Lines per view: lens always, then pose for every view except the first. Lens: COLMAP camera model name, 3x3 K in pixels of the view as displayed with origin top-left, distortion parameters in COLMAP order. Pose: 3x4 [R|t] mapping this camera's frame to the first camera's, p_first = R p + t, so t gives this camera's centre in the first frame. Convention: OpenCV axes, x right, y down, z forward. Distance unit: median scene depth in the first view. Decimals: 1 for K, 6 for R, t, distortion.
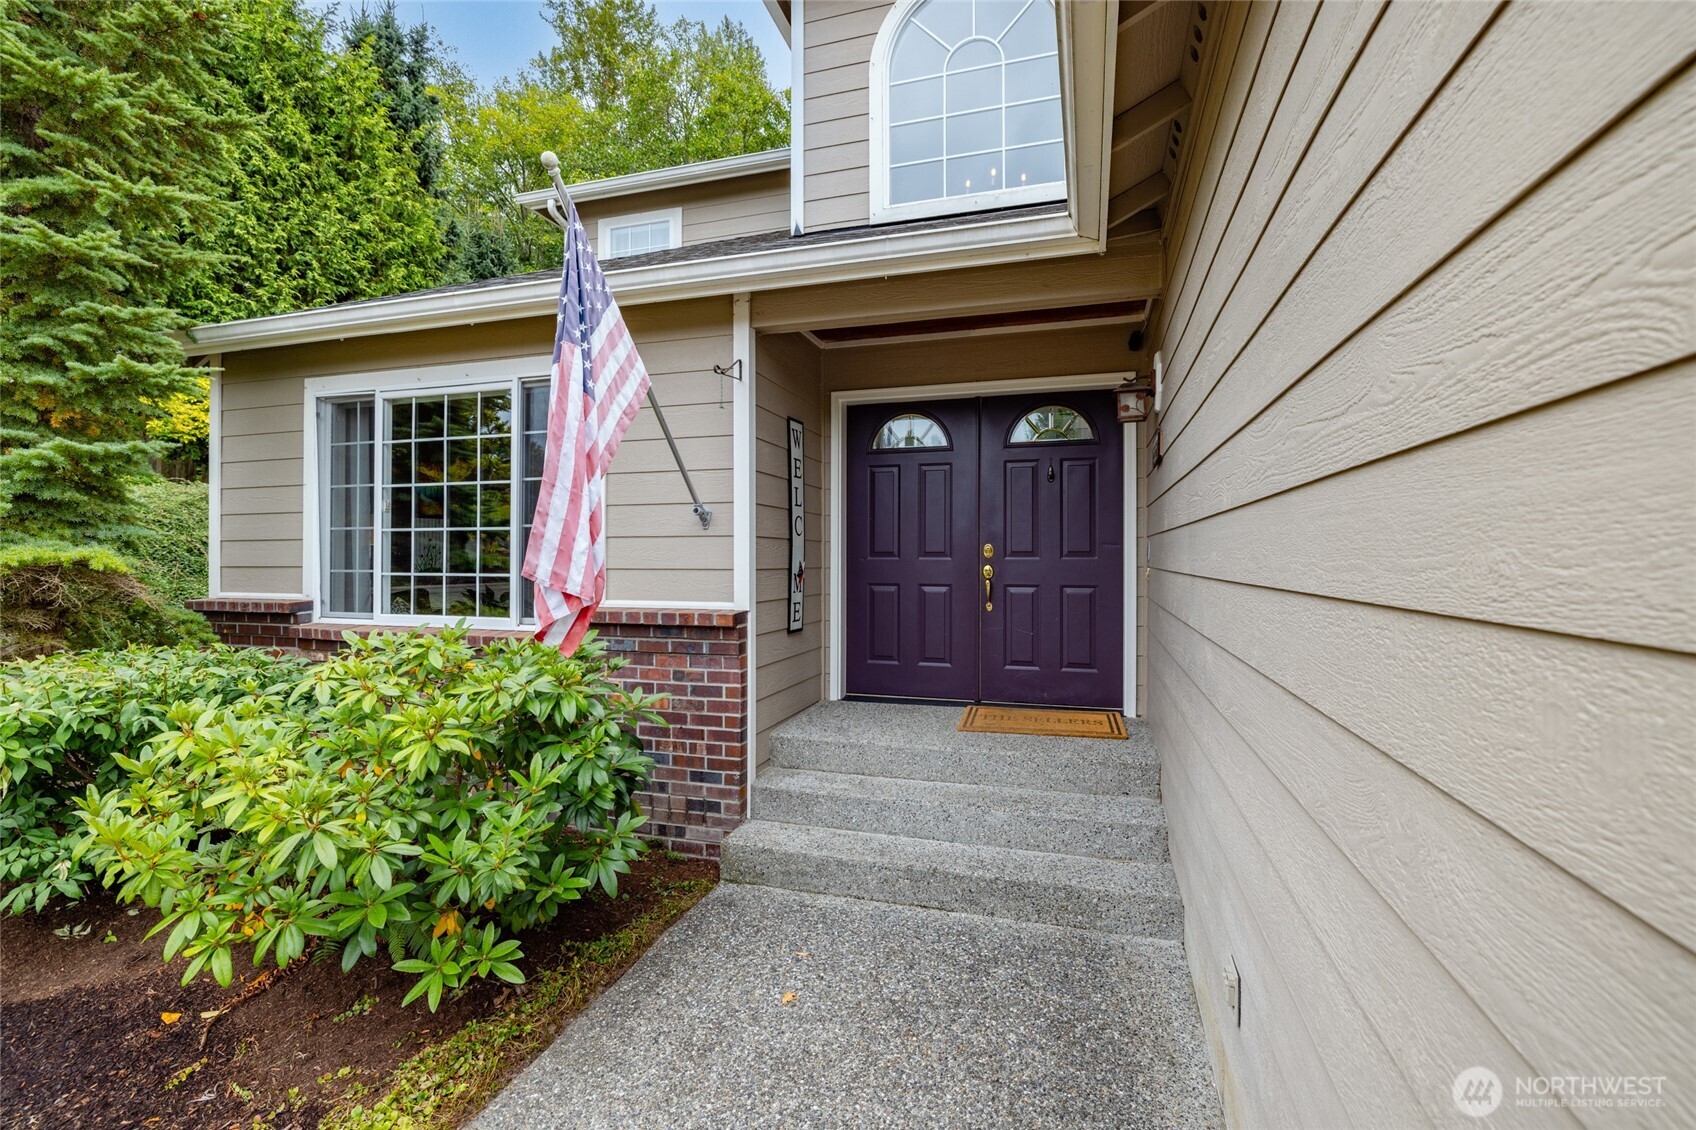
lens RADIAL K [[782.7, 0, 845.4], [0, 782.7, 557.9], [0, 0, 1]] dist [-0.012023, -0.000131]
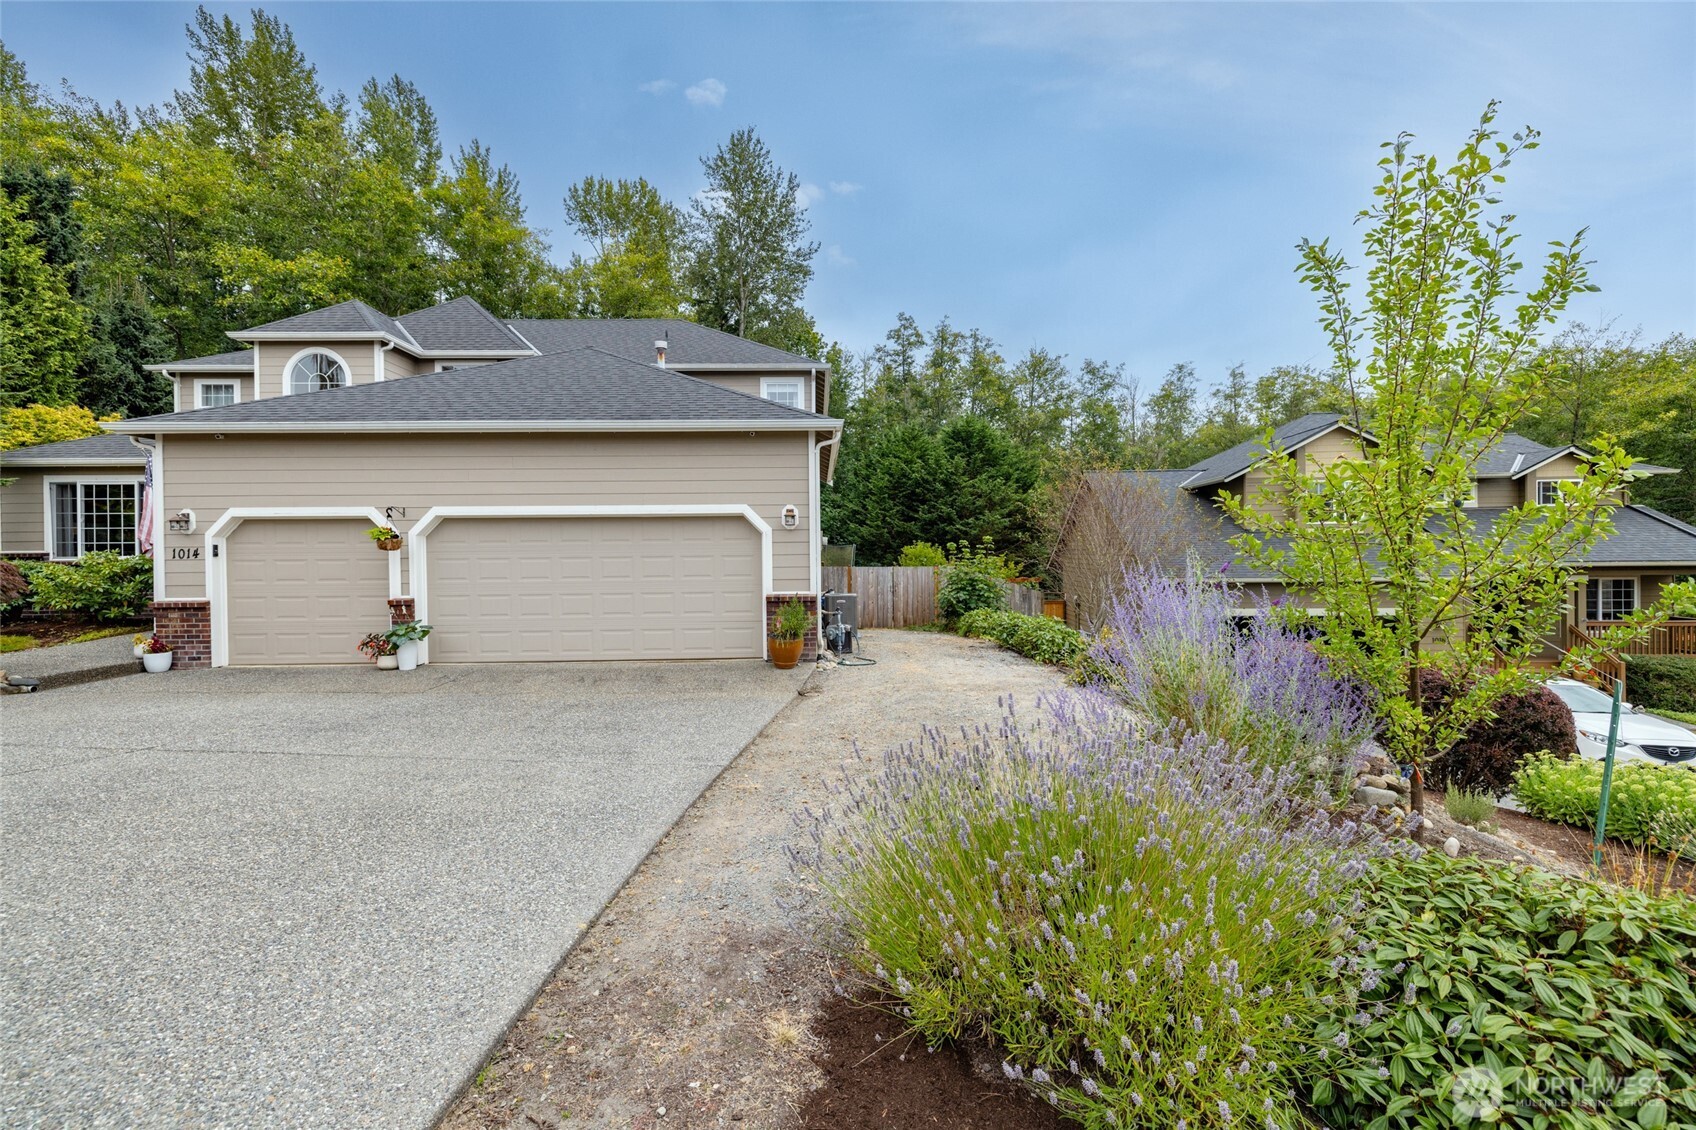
lens RADIAL K [[707.2, 0, 831.7], [0, 707.2, 553.3], [0, 0, 1]] dist [-0.001786, -0.000434]
pose [[0.940756, -0.007574, 0.339001, 1.154282], [0.006281, 0.999968, 0.004911, 0.061323], [-0.339027, -0.002491, 0.940773, -2.431395]]
